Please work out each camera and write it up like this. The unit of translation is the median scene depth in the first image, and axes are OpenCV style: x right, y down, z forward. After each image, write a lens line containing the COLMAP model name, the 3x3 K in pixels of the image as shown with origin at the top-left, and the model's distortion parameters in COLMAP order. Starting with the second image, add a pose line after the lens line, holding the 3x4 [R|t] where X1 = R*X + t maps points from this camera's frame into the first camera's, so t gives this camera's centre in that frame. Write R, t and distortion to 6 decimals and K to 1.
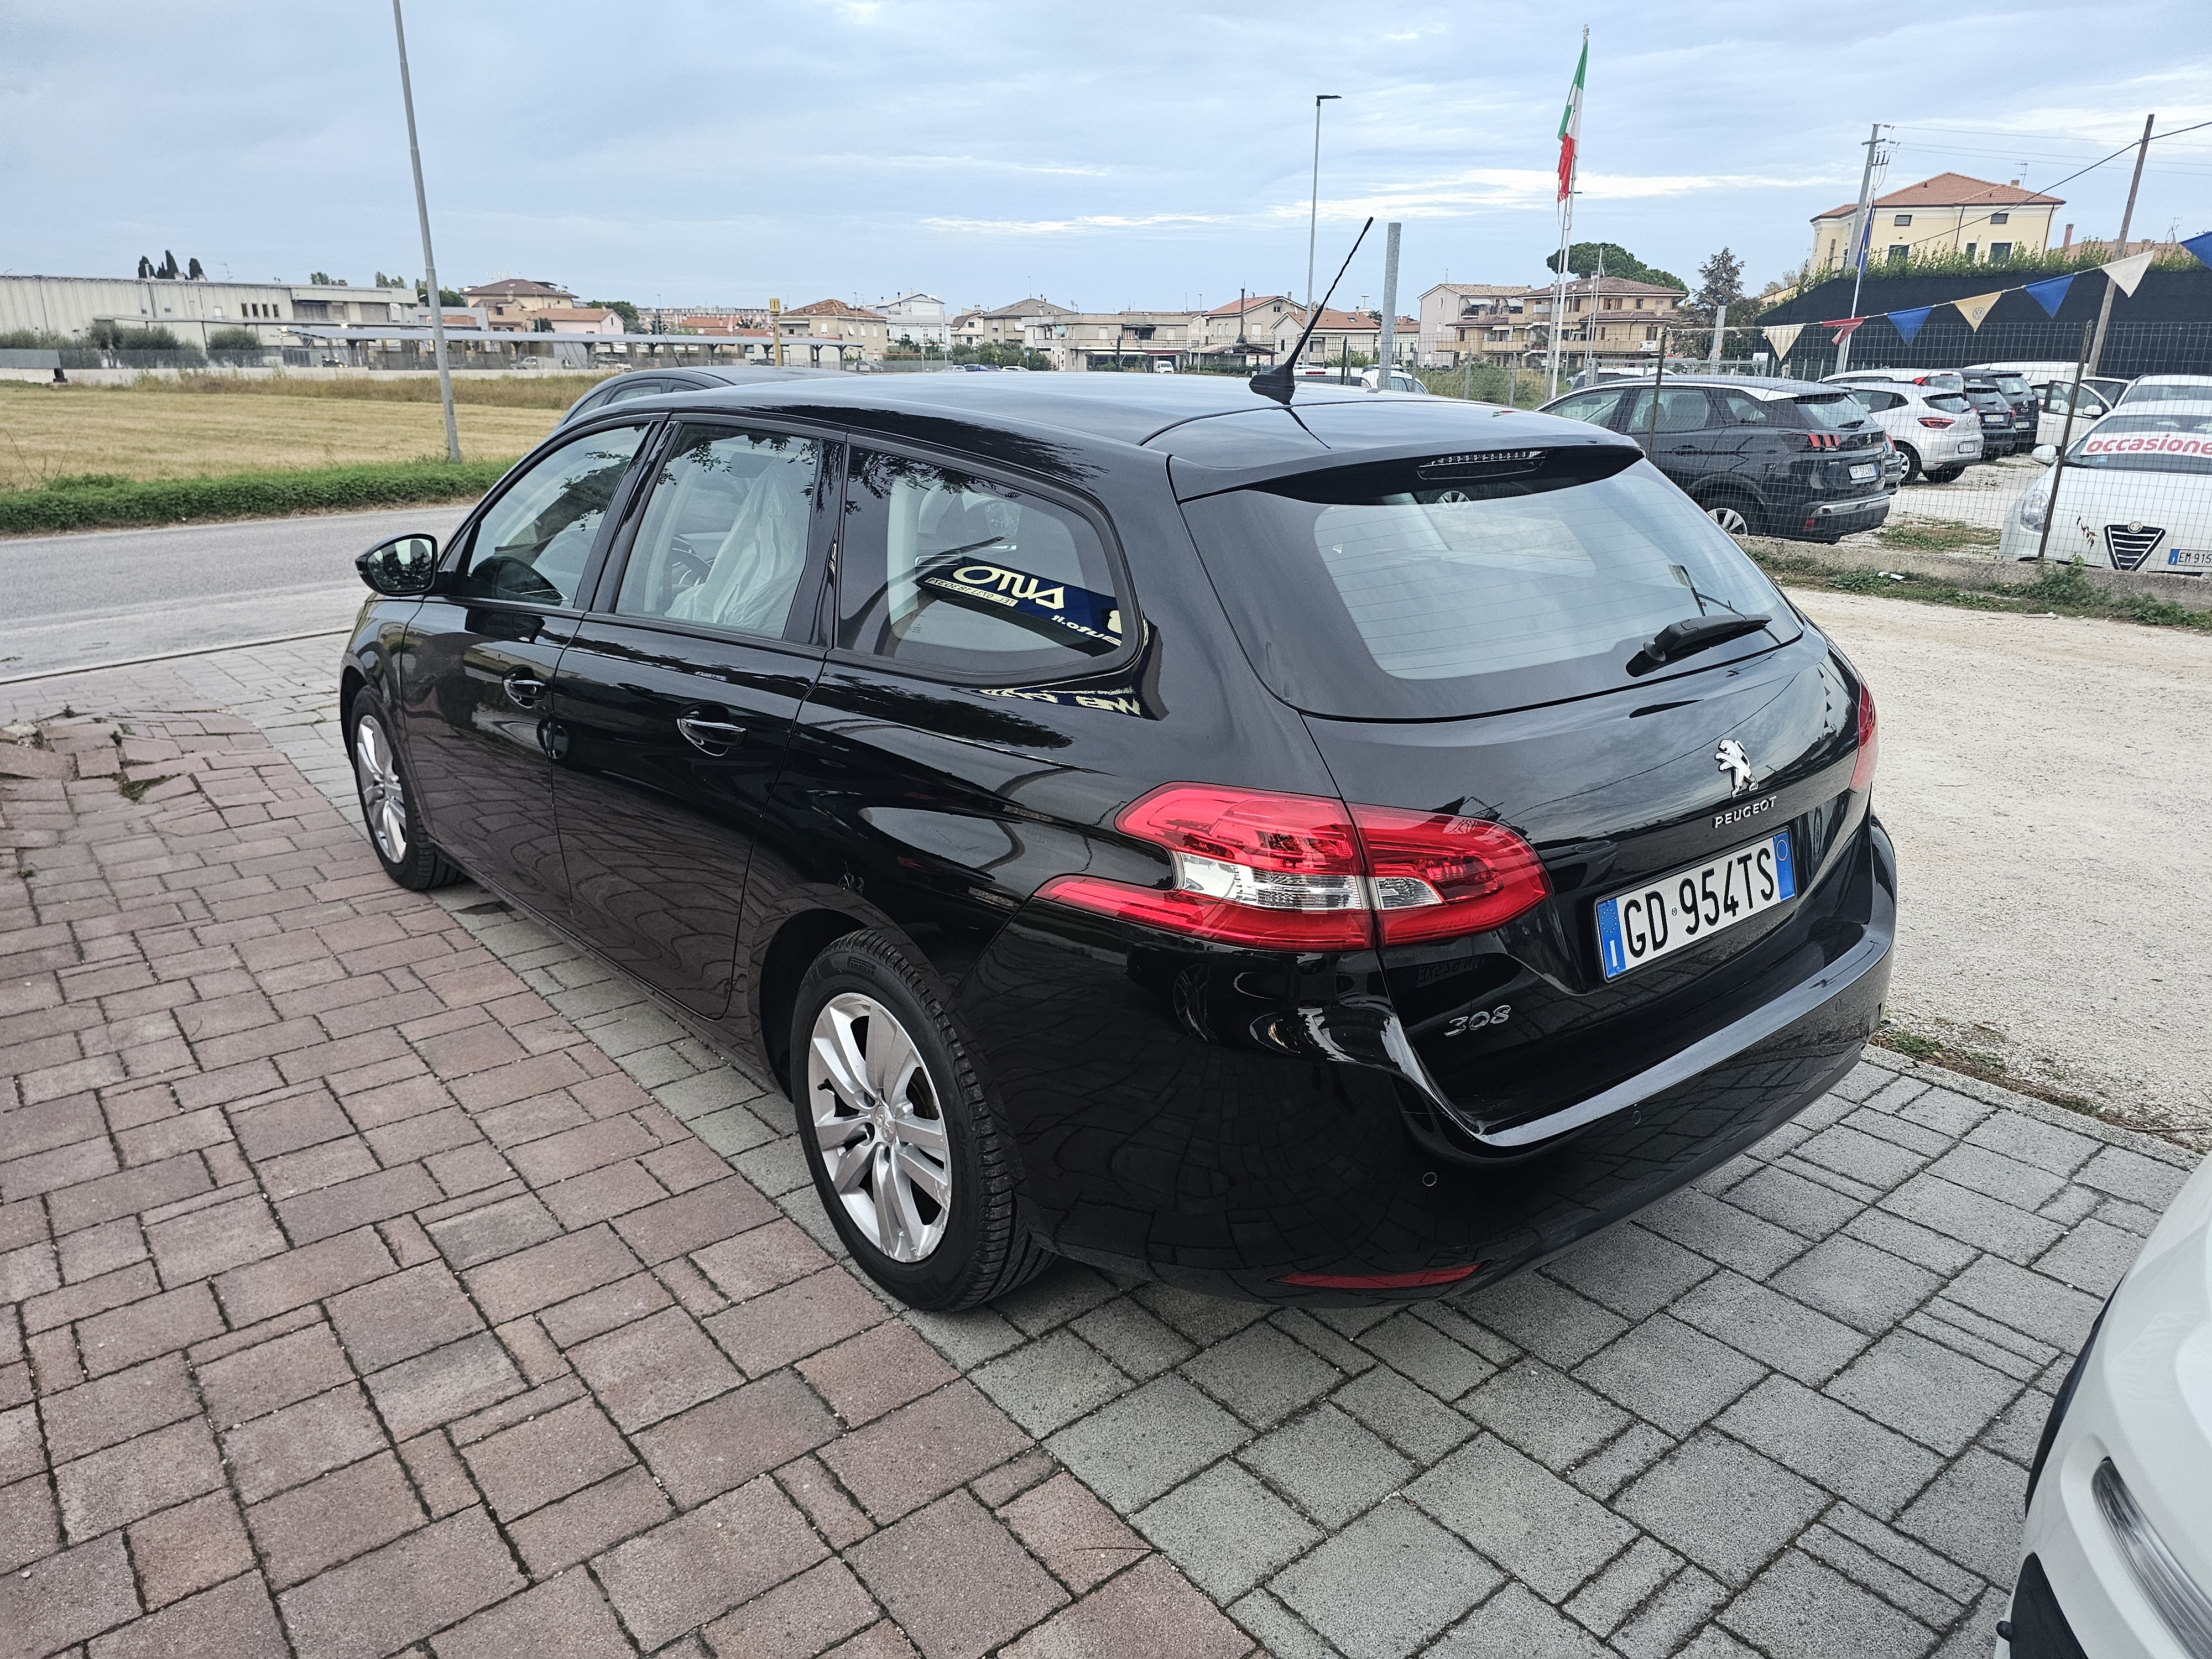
lens RADIAL K [[1481.9, 0, 1106.0], [0, 1481.9, 829.5], [0, 0, 1]] dist [0.058804, -0.059709]
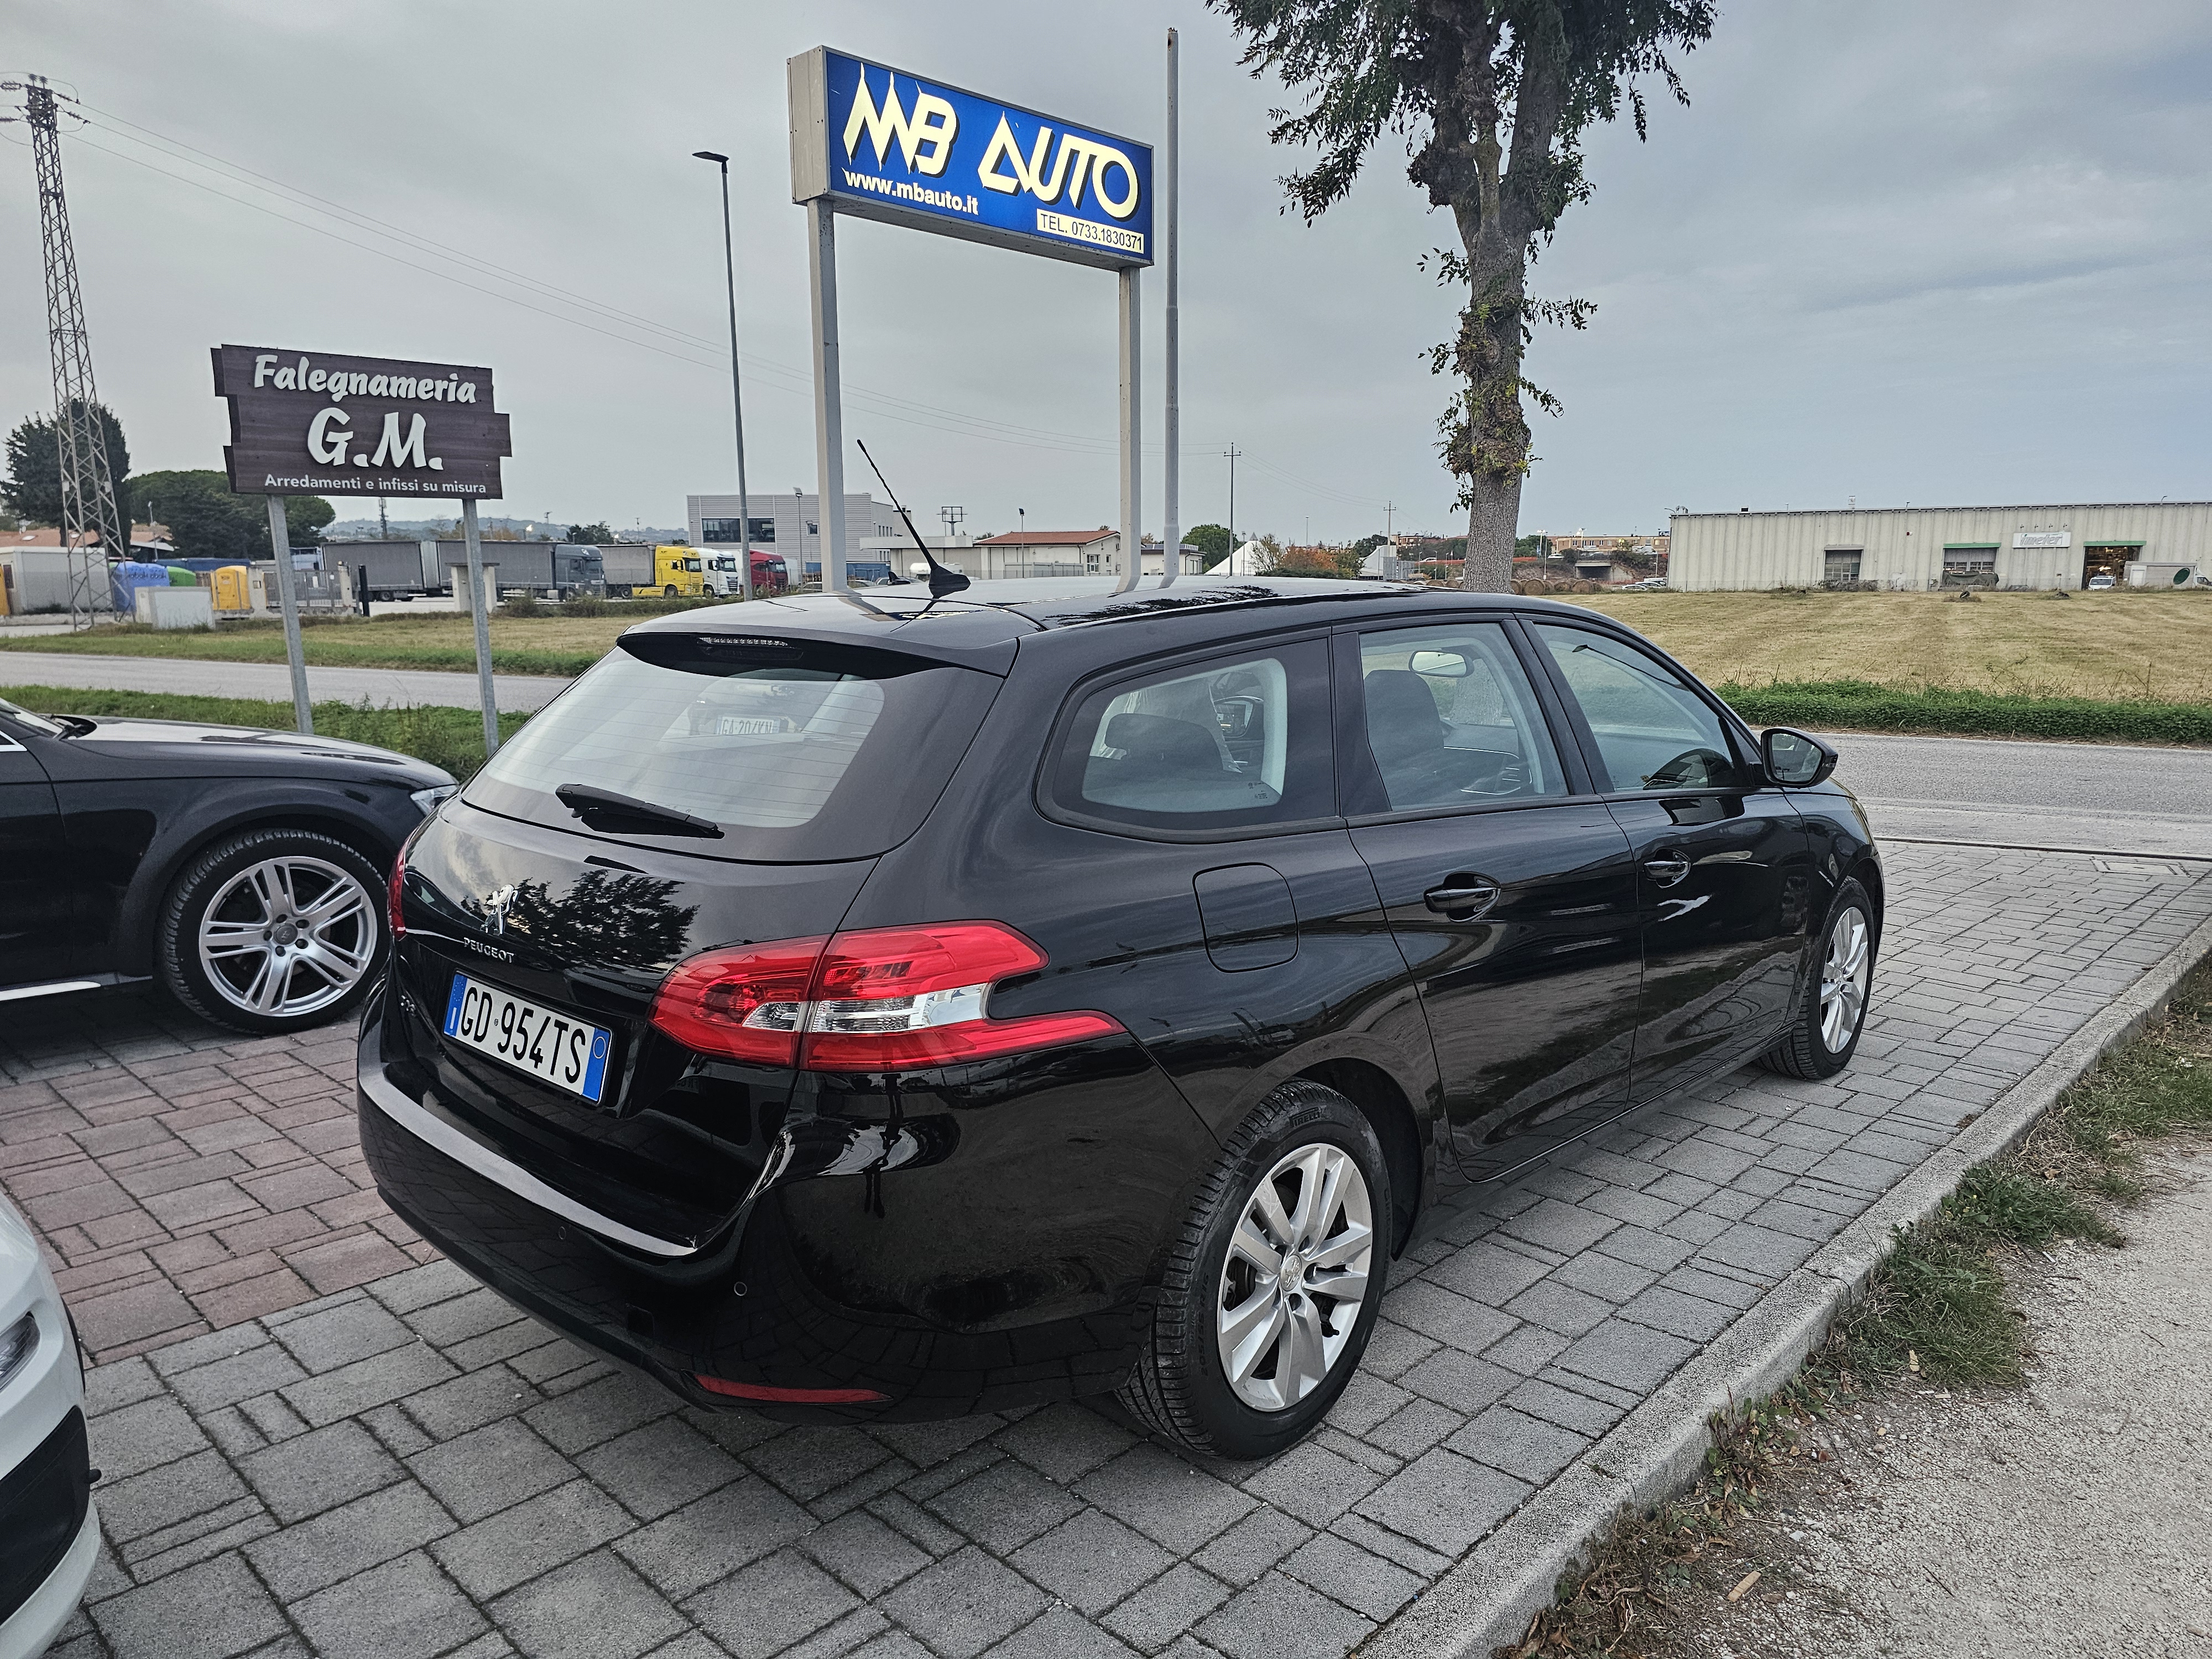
lens RADIAL K [[1467.4, 0, 1123.7], [0, 1467.4, 833.7], [0, 0, 1]] dist [0.061980, -0.059864]
pose [[0.134316, 0.162893, -0.977459, 0.701740], [-0.296594, 0.947786, 0.117192, -0.163794], [0.945511, 0.274167, 0.175615, 0.557135]]
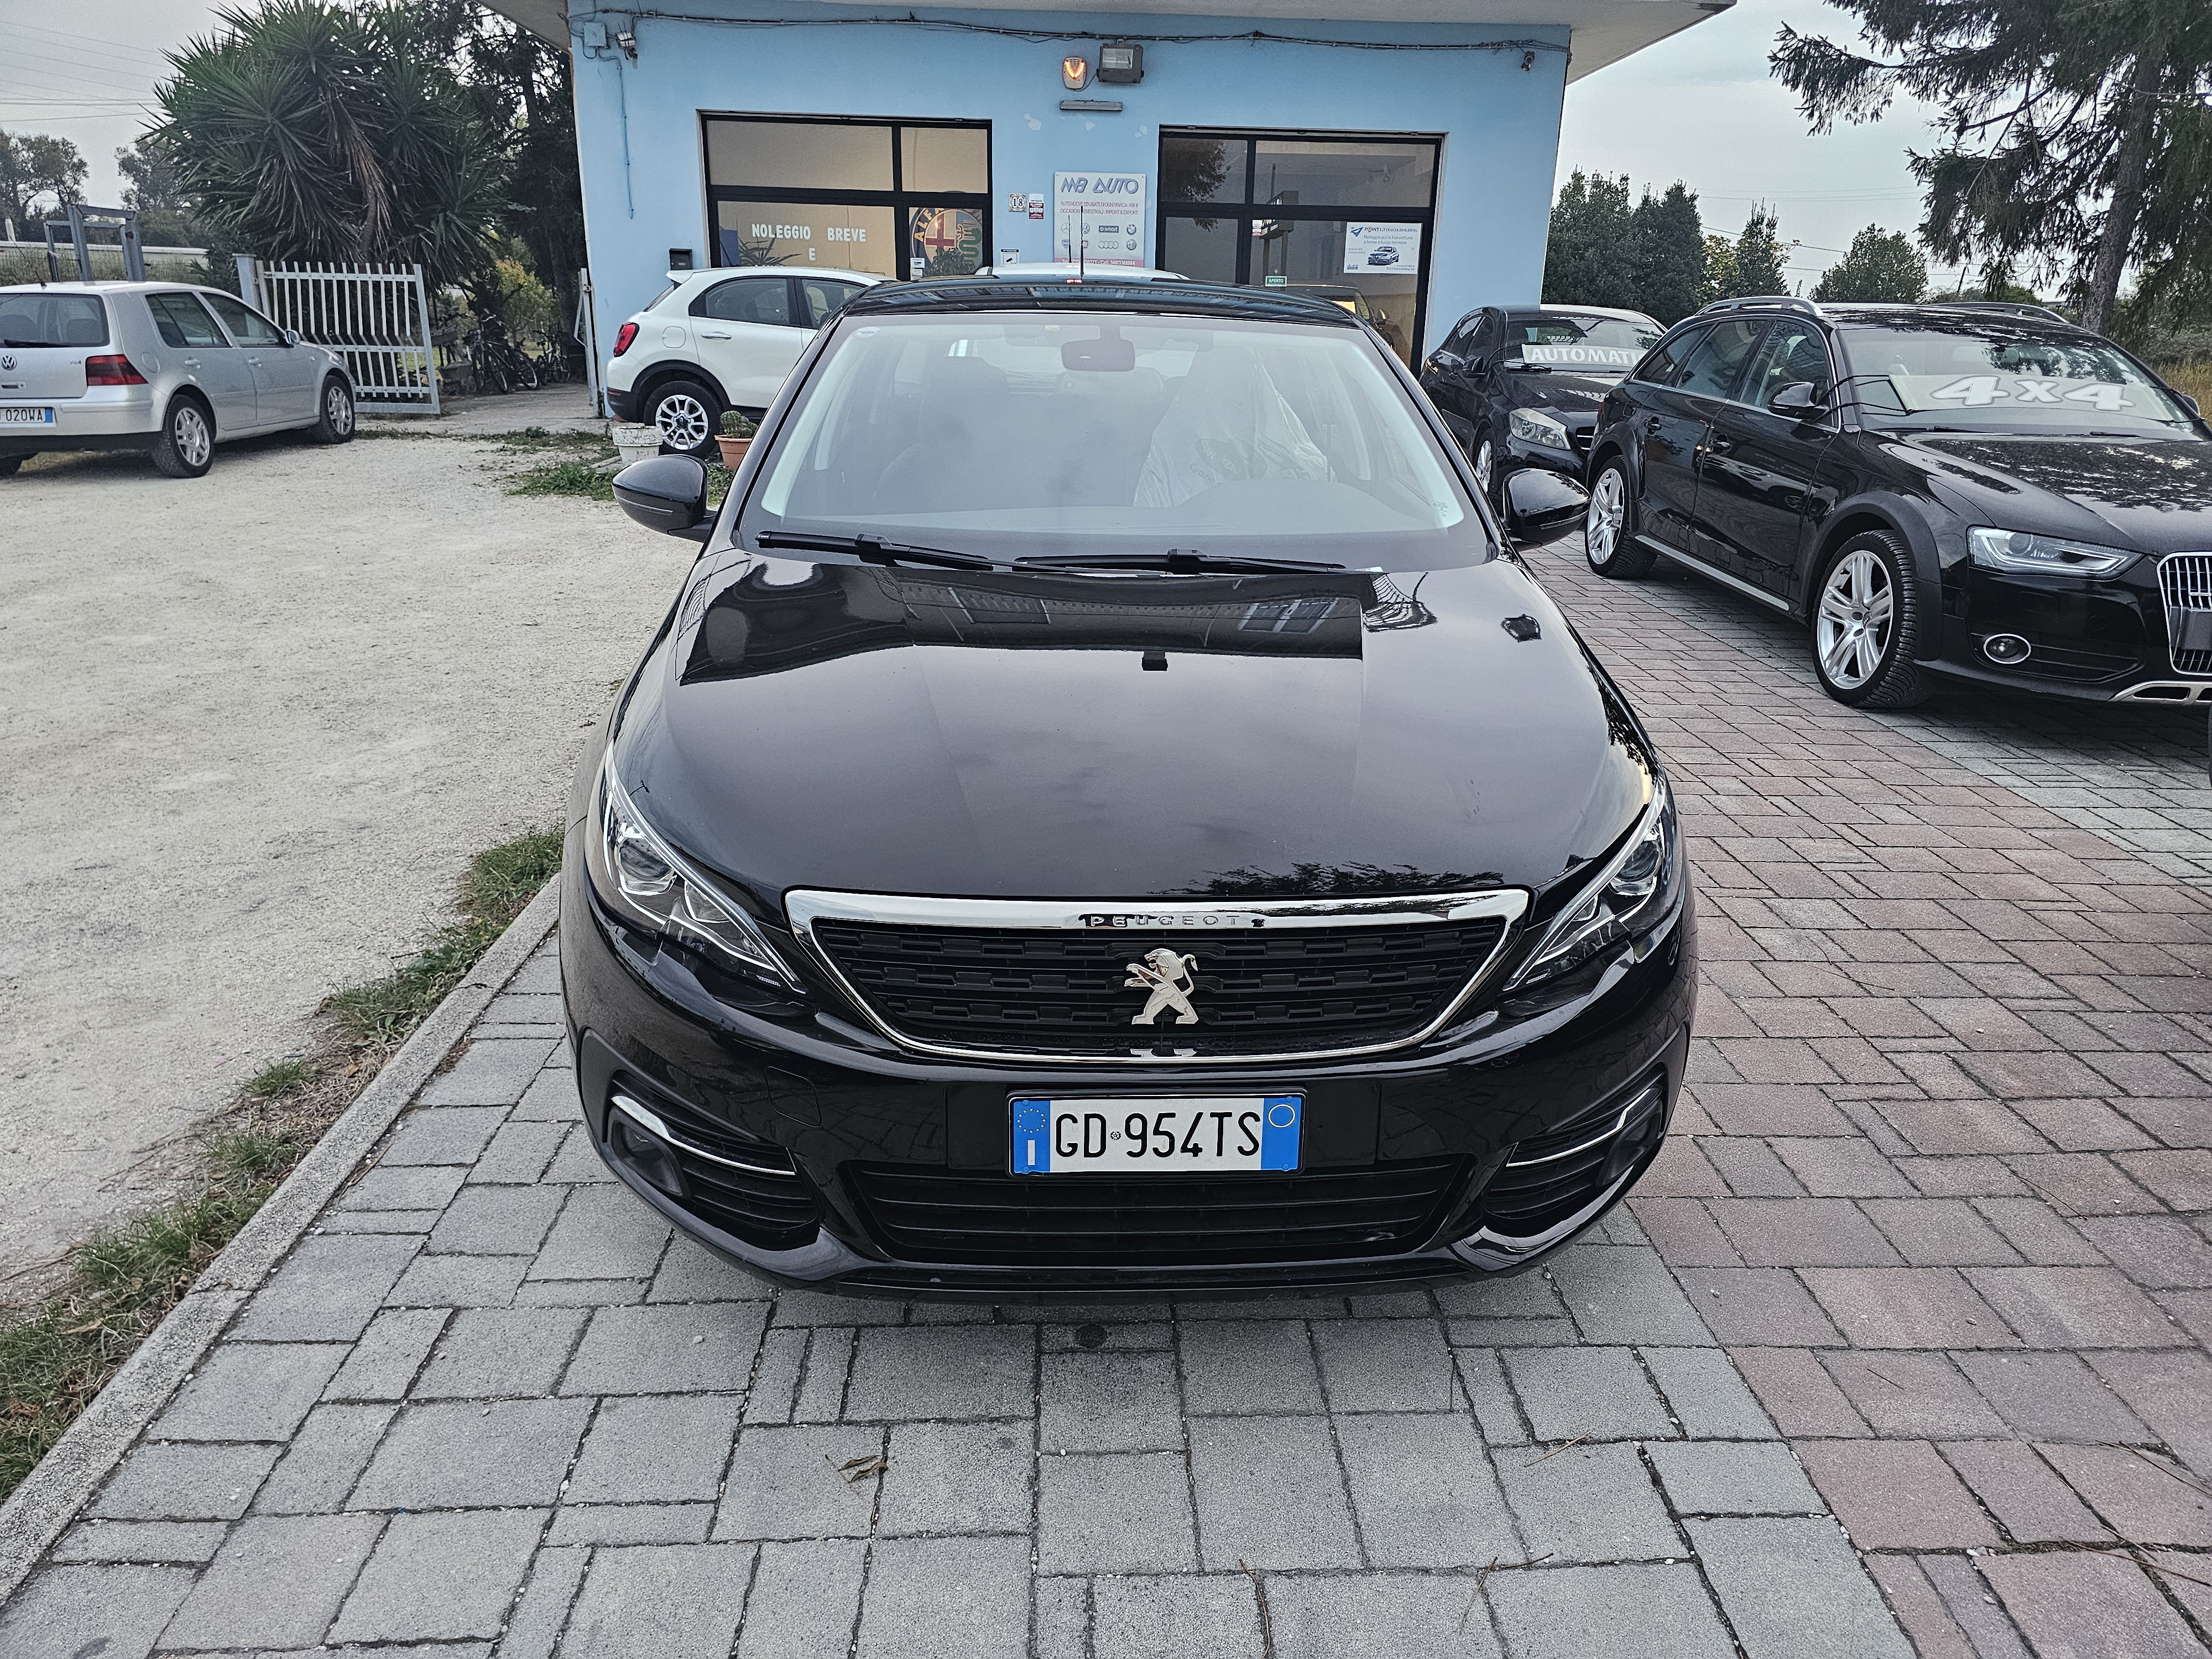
lens RADIAL K [[1481.9, 0, 1106.0], [0, 1481.9, 829.5], [0, 0, 1]] dist [0.058804, -0.059709]
pose [[-0.799090, -0.214820, 0.561523, -0.636312], [0.157454, 0.826609, 0.540301, -0.424227], [-0.580228, 0.520163, -0.626710, 1.435098]]
